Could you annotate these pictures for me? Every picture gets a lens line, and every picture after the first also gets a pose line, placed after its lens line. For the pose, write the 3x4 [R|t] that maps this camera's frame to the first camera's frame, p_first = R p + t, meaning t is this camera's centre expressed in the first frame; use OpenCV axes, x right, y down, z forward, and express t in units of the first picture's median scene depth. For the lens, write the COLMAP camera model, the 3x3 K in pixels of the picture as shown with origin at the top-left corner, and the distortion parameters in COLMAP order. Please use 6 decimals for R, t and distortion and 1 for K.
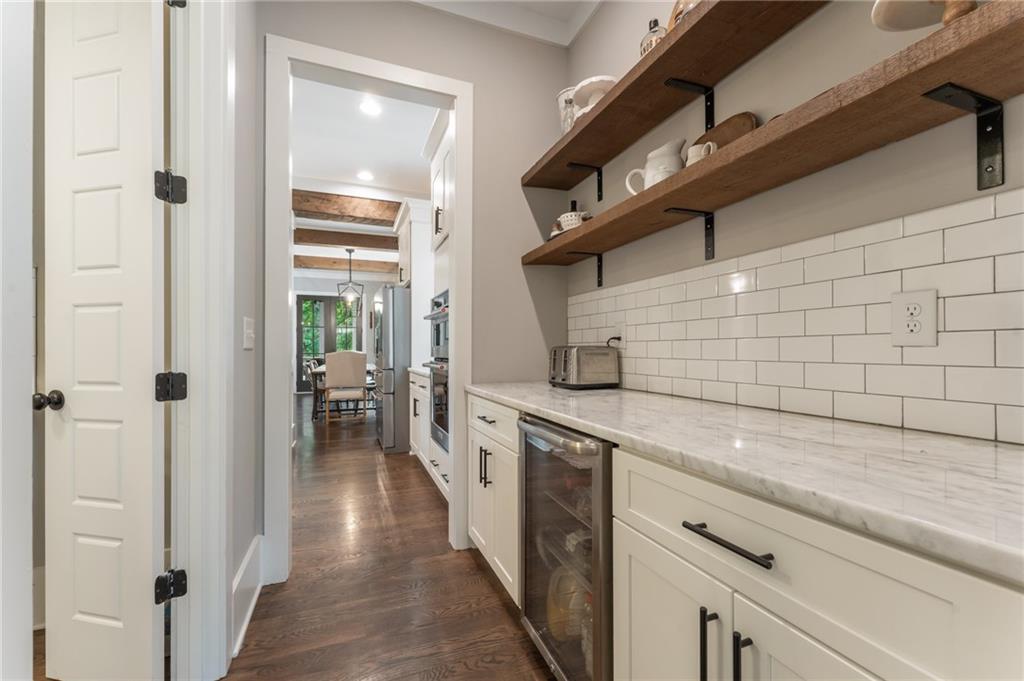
lens RADIAL K [[414.9, 0, 508.5], [0, 414.9, 345.9], [0, 0, 1]] dist [0.000263, -0.000300]
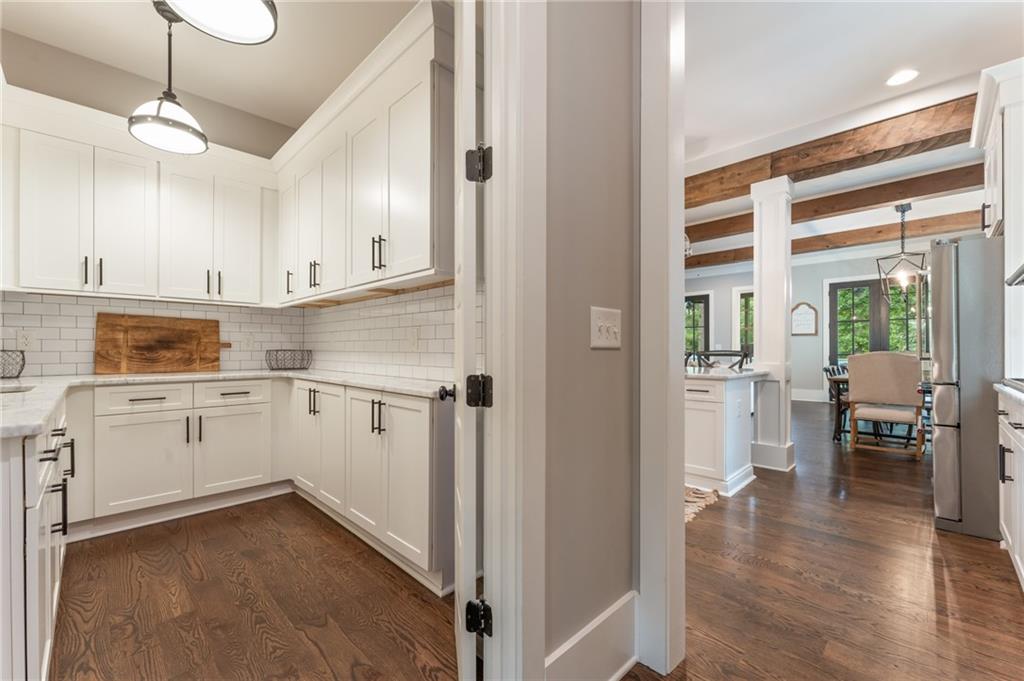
lens RADIAL K [[414.9, 0, 510.4], [0, 414.9, 349.7], [0, 0, 1]] dist [0.000263, -0.000300]
pose [[0.392800, -0.000065, -0.919624, 0.004251], [0.006798, 0.999973, 0.002833, 0.002231], [0.919599, -0.007364, 0.392790, 0.181643]]
